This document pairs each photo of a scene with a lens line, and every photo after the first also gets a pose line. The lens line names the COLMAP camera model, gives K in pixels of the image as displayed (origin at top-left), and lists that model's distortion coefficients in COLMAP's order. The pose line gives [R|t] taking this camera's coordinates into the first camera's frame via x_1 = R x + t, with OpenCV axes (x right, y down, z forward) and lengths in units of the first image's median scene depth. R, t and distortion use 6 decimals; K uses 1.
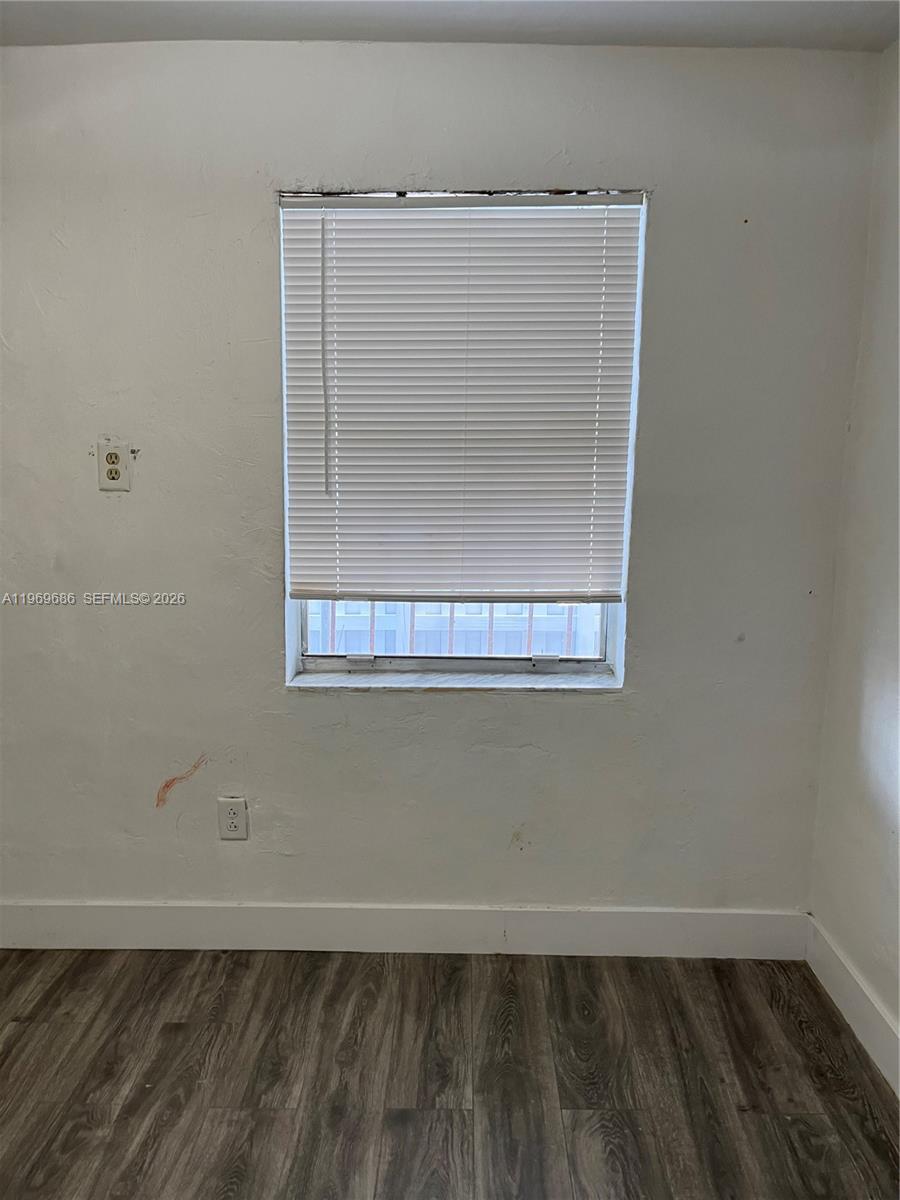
lens RADIAL K [[901.5, 0, 446.9], [0, 901.5, 602.3], [0, 0, 1]] dist [0.060347, -0.094300]
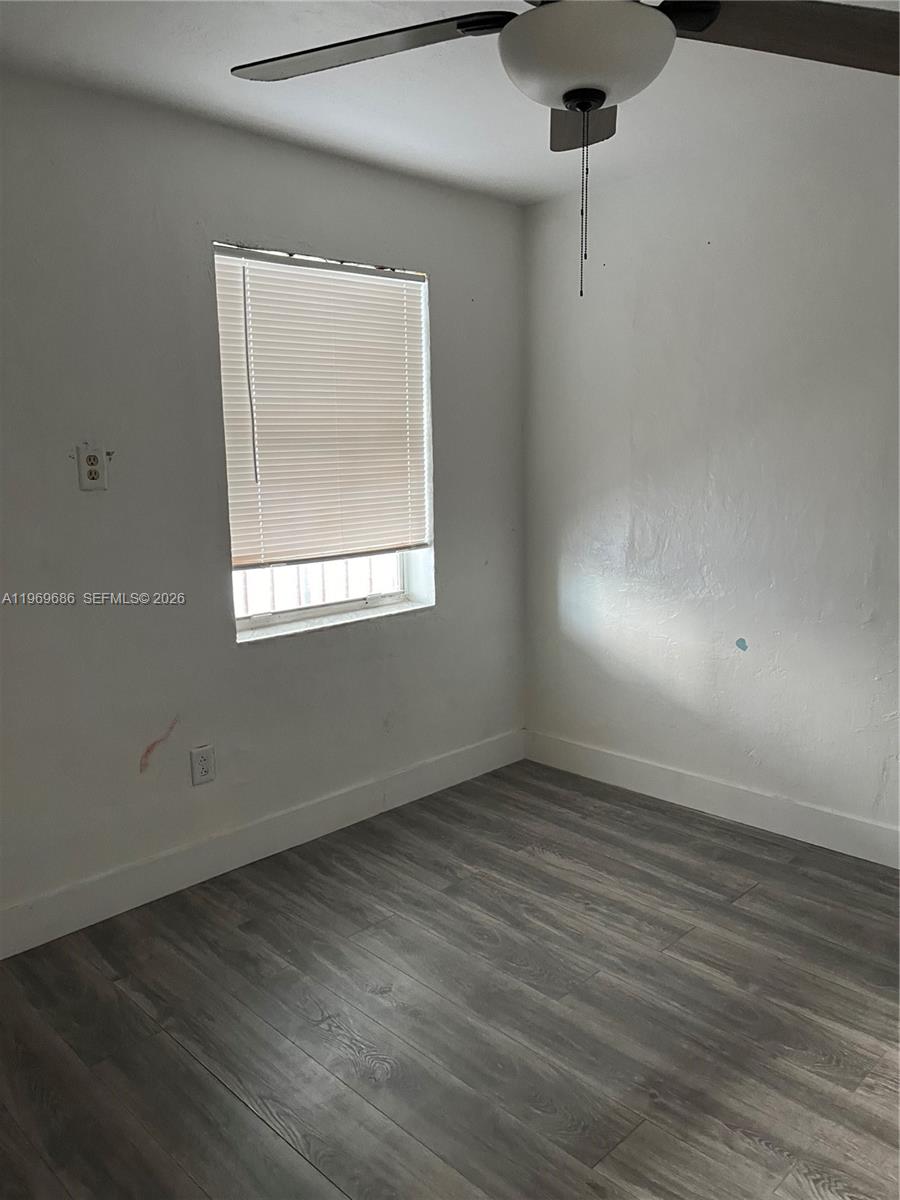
lens RADIAL K [[901.5, 0, 452.7], [0, 901.5, 595.1], [0, 0, 1]] dist [0.060347, -0.094300]
pose [[0.701948, -0.135424, 0.699235, -0.849458], [0.138639, 0.988958, 0.052359, 0.005448], [-0.698604, 0.060188, 0.712972, -0.077139]]
